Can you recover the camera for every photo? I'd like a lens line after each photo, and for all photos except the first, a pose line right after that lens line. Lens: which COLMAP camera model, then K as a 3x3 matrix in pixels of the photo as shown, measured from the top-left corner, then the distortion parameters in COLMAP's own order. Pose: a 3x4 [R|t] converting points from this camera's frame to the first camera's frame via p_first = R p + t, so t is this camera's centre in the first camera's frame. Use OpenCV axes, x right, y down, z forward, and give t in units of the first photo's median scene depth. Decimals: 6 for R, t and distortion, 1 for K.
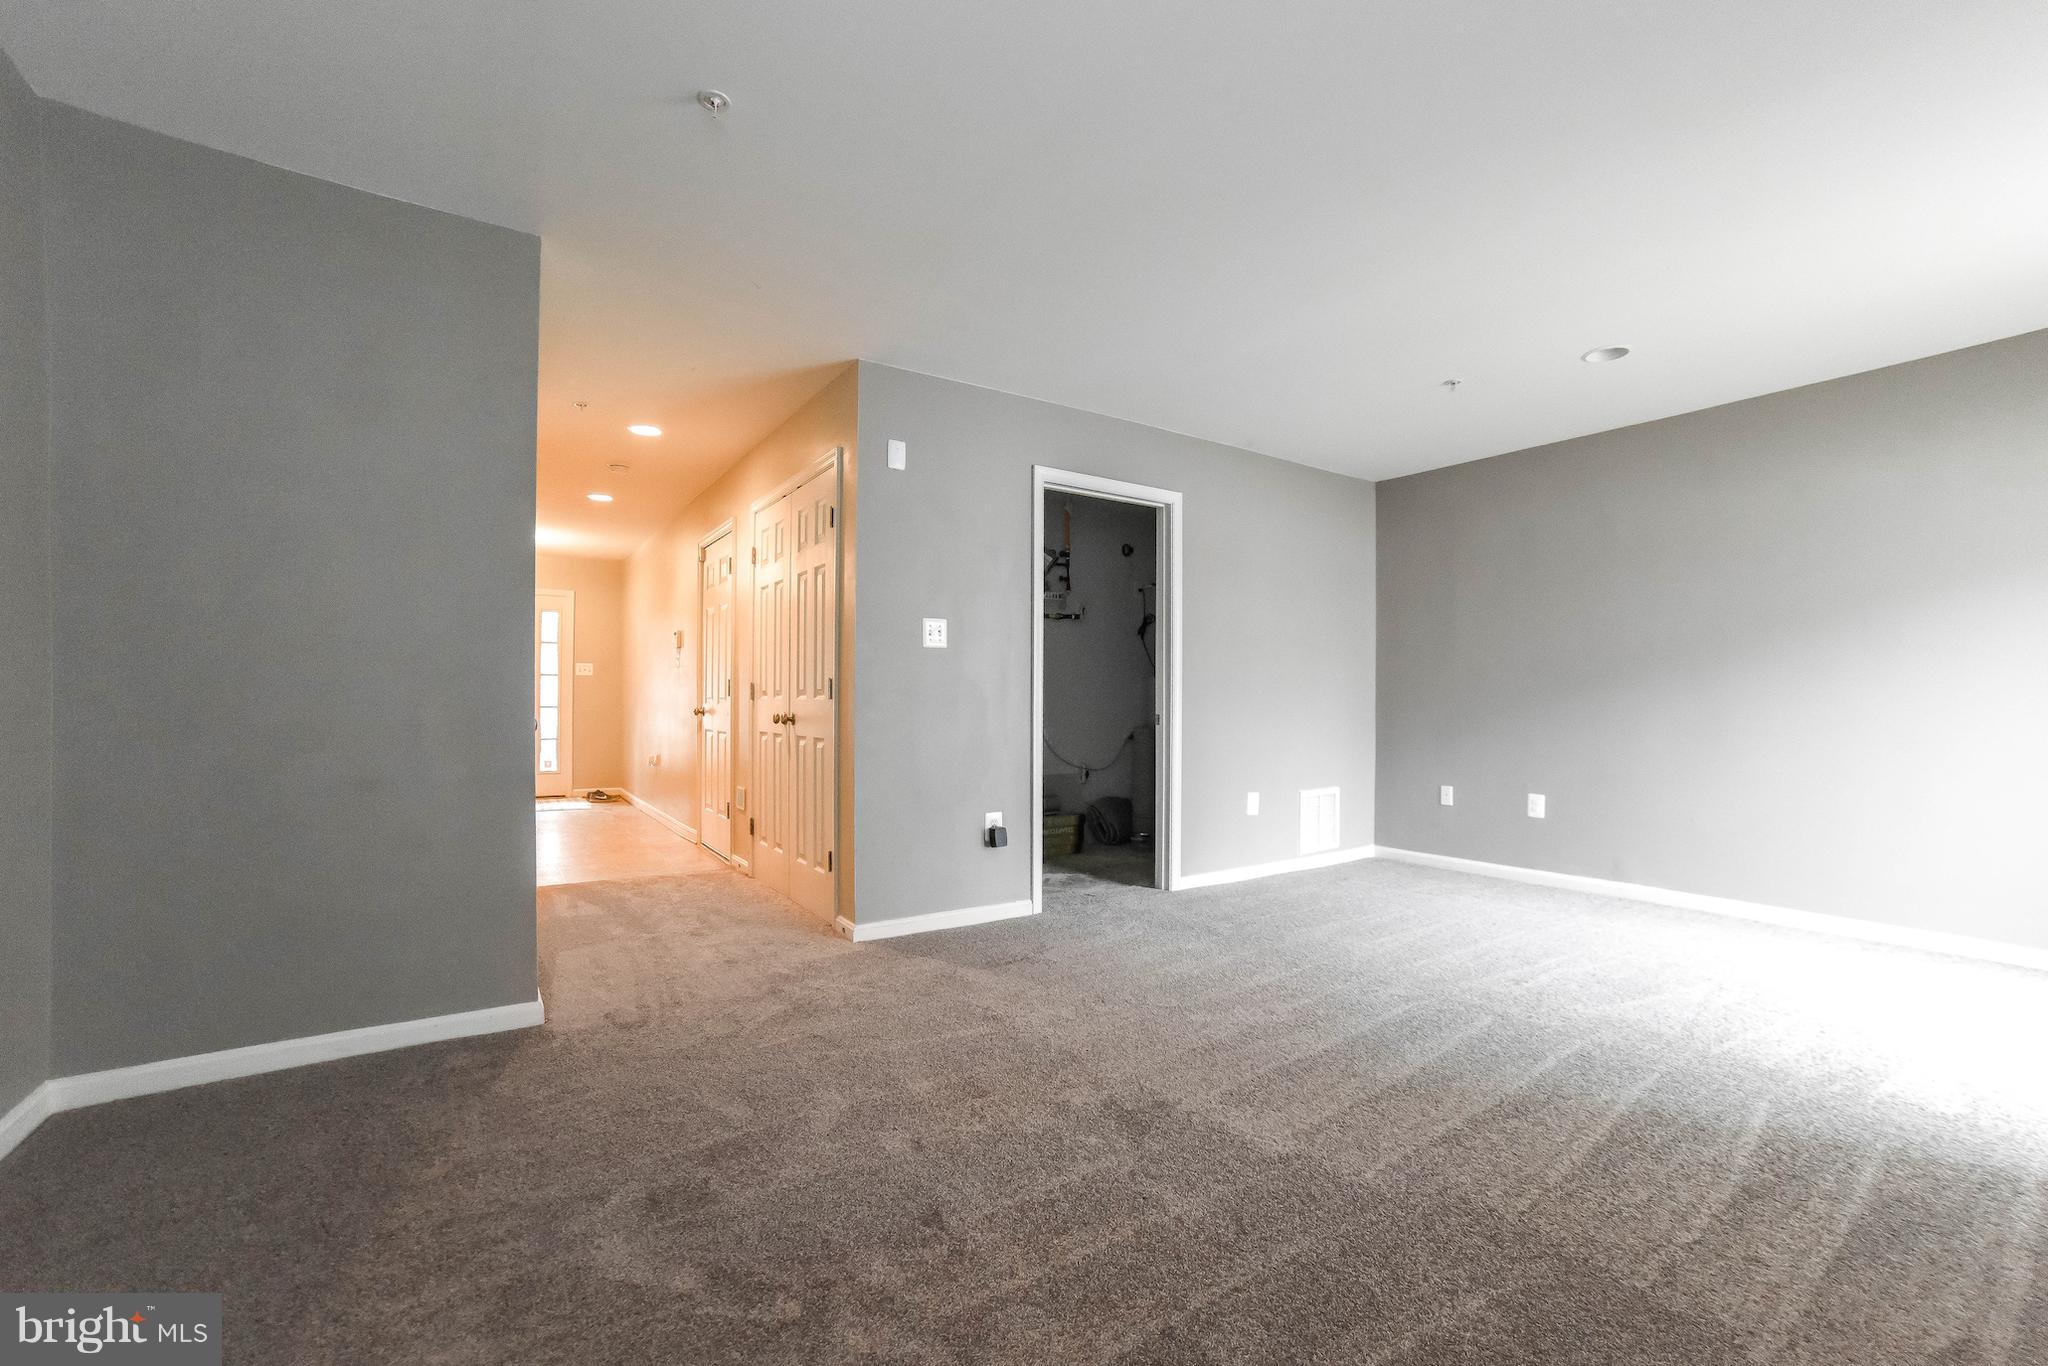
lens RADIAL K [[829.6, 0, 1000.1], [0, 829.6, 692.0], [0, 0, 1]] dist [-0.081875, 0.032358]
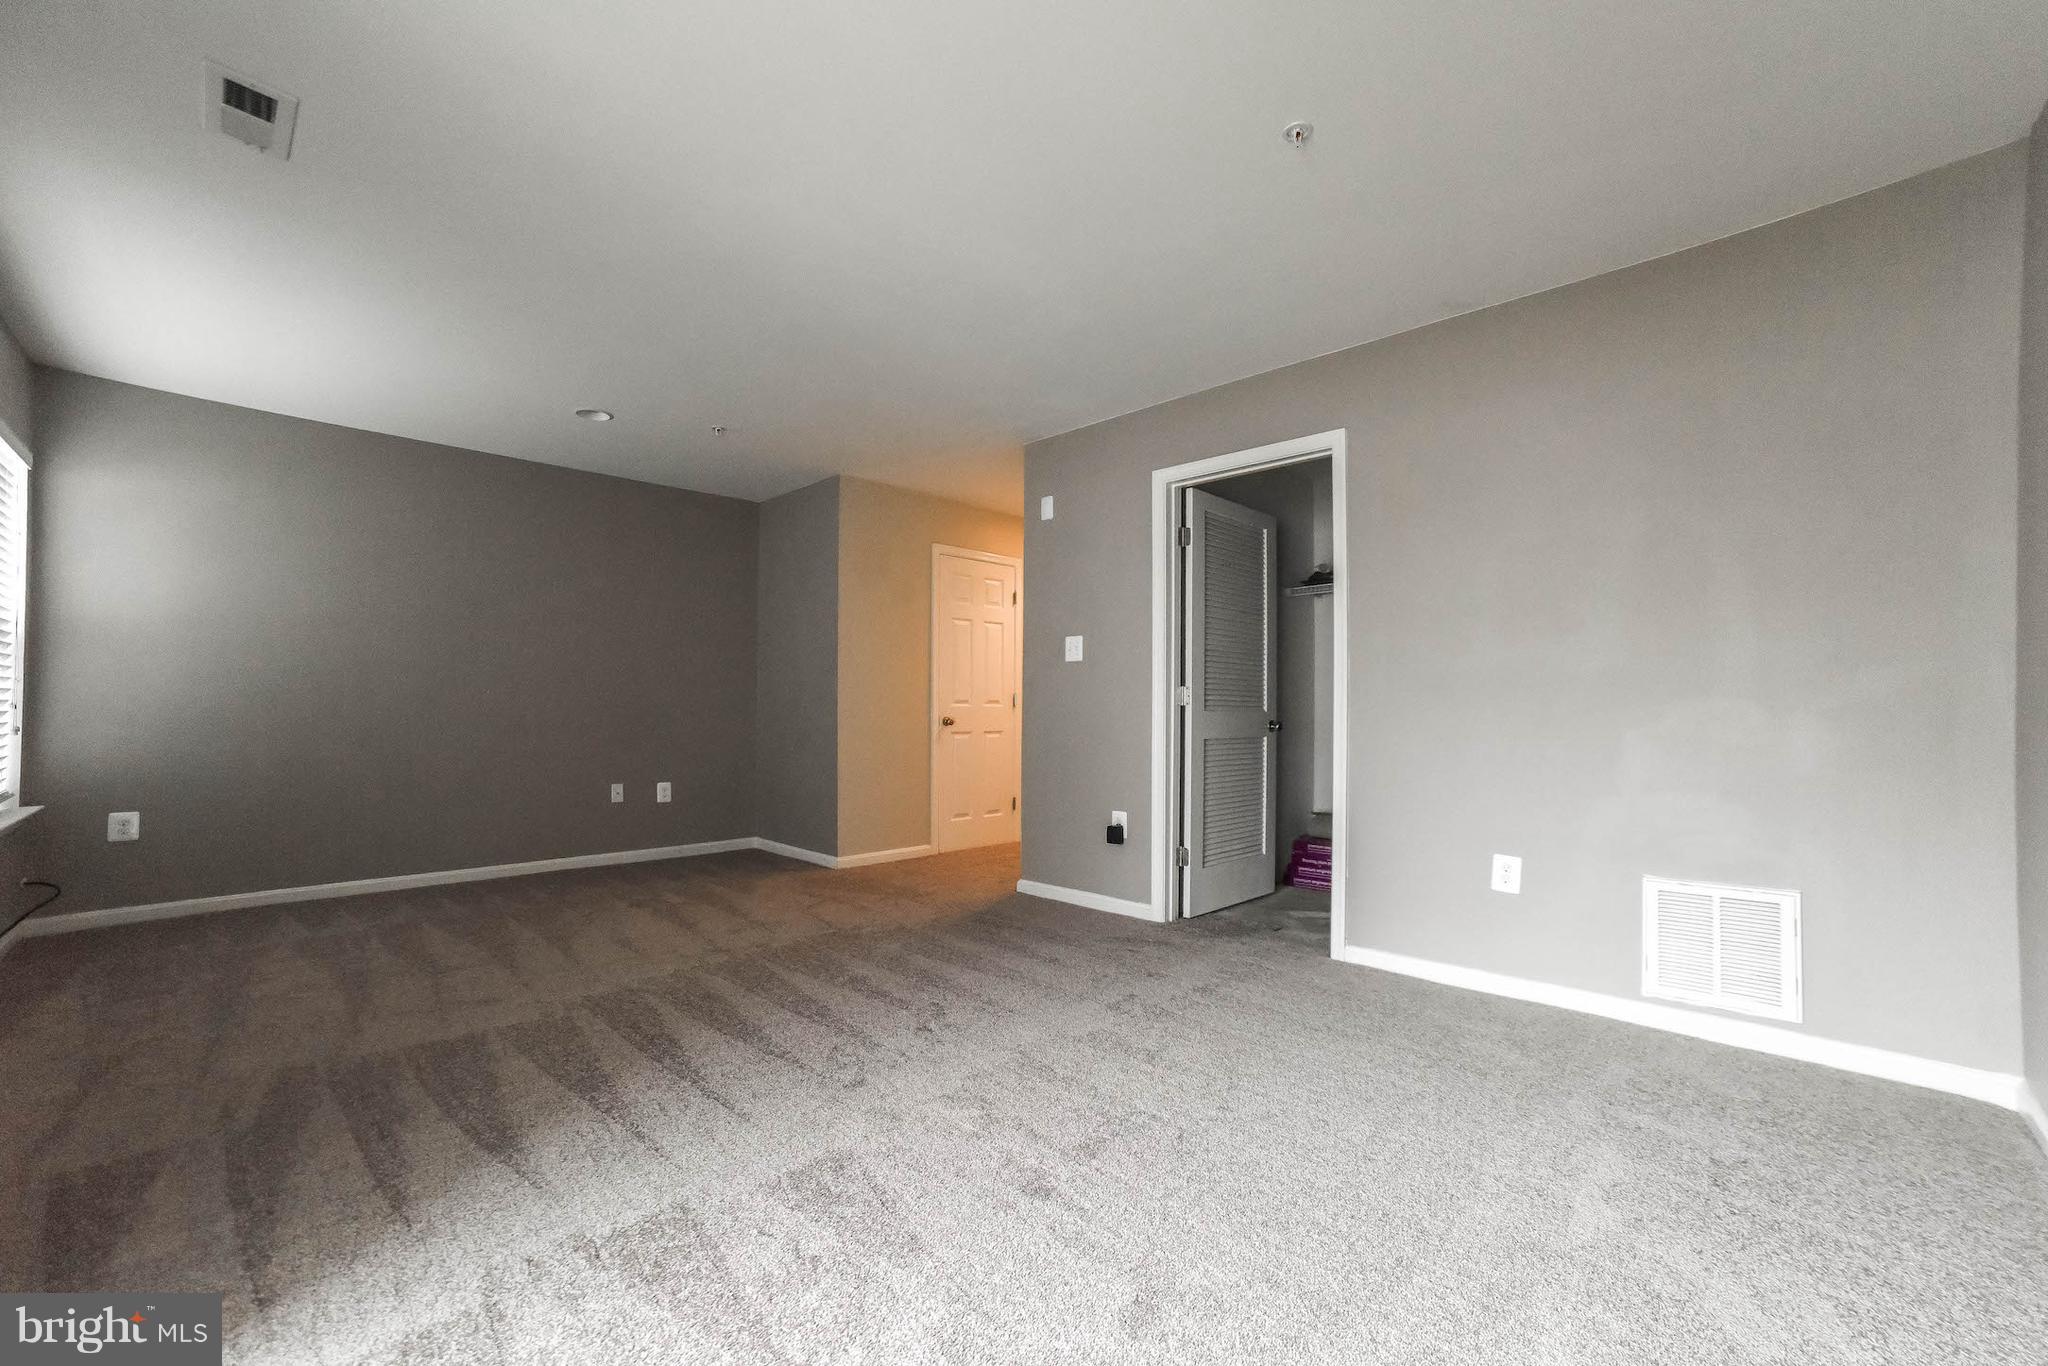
lens RADIAL K [[829.6, 0, 1000.1], [0, 829.6, 692.0], [0, 0, 1]] dist [-0.081875, 0.032358]
pose [[0.224748, -0.022113, -0.974166, 0.927901], [0.005038, 0.999755, -0.021532, 0.012916], [0.974404, -0.000069, 0.224804, 0.569913]]
